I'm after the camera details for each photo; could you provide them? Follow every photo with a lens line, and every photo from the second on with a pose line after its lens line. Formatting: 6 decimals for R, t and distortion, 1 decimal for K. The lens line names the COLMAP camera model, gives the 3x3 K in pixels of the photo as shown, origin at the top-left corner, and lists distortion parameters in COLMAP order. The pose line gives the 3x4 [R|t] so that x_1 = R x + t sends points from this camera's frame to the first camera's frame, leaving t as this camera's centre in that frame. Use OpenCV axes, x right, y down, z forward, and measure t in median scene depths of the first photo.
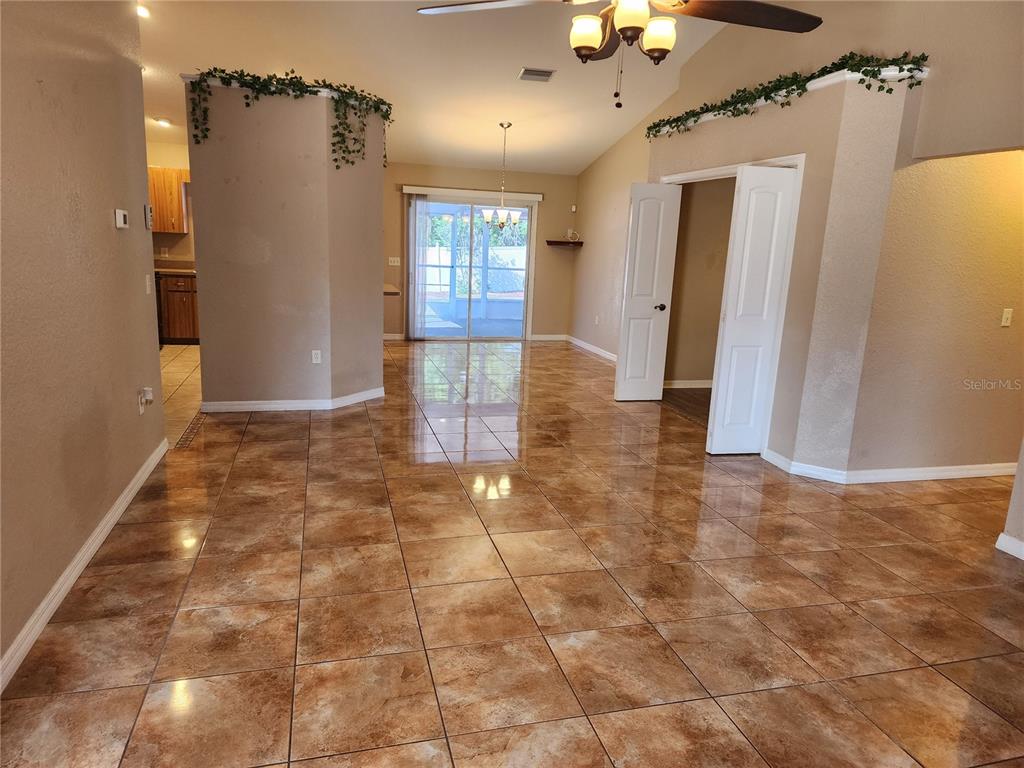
lens RADIAL K [[682.3, 0, 508.8], [0, 682.3, 374.7], [0, 0, 1]] dist [0.082163, -0.075283]
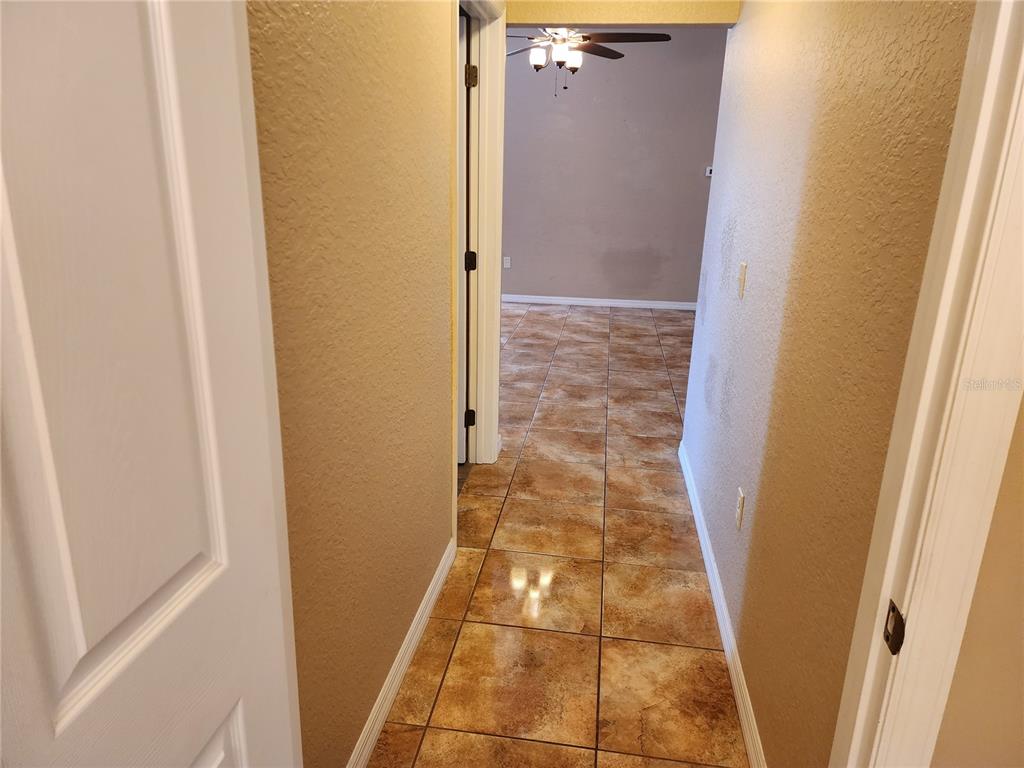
lens RADIAL K [[682.3, 0, 508.8], [0, 682.3, 374.7], [0, 0, 1]] dist [0.082163, -0.075283]
pose [[-0.400451, 0.207412, -0.892535, 1.324528], [-0.216929, 0.924897, 0.312261, -0.146602], [0.890270, 0.318662, -0.325382, 1.094332]]
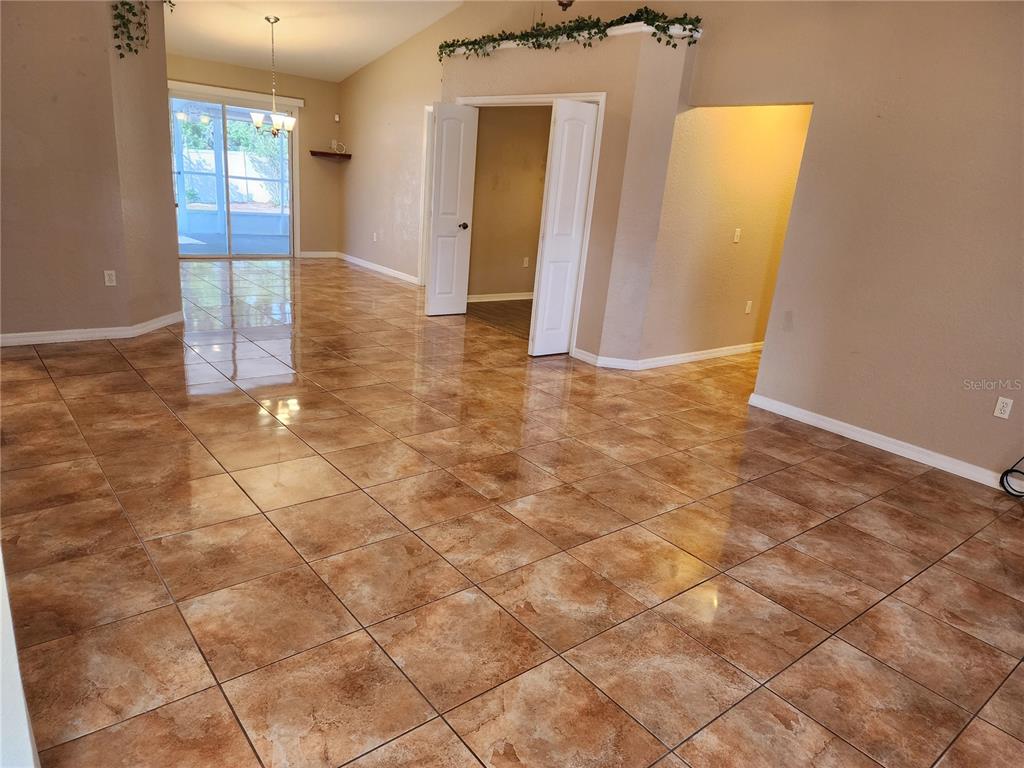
lens RADIAL K [[681.7, 0, 513.9], [0, 681.7, 372.7], [0, 0, 1]] dist [0.118670, -0.117985]
pose [[0.912501, -0.079173, 0.401340, -0.232858], [0.032298, 0.991973, 0.122254, 0.001365], [-0.407797, -0.098594, 0.907734, -0.046766]]
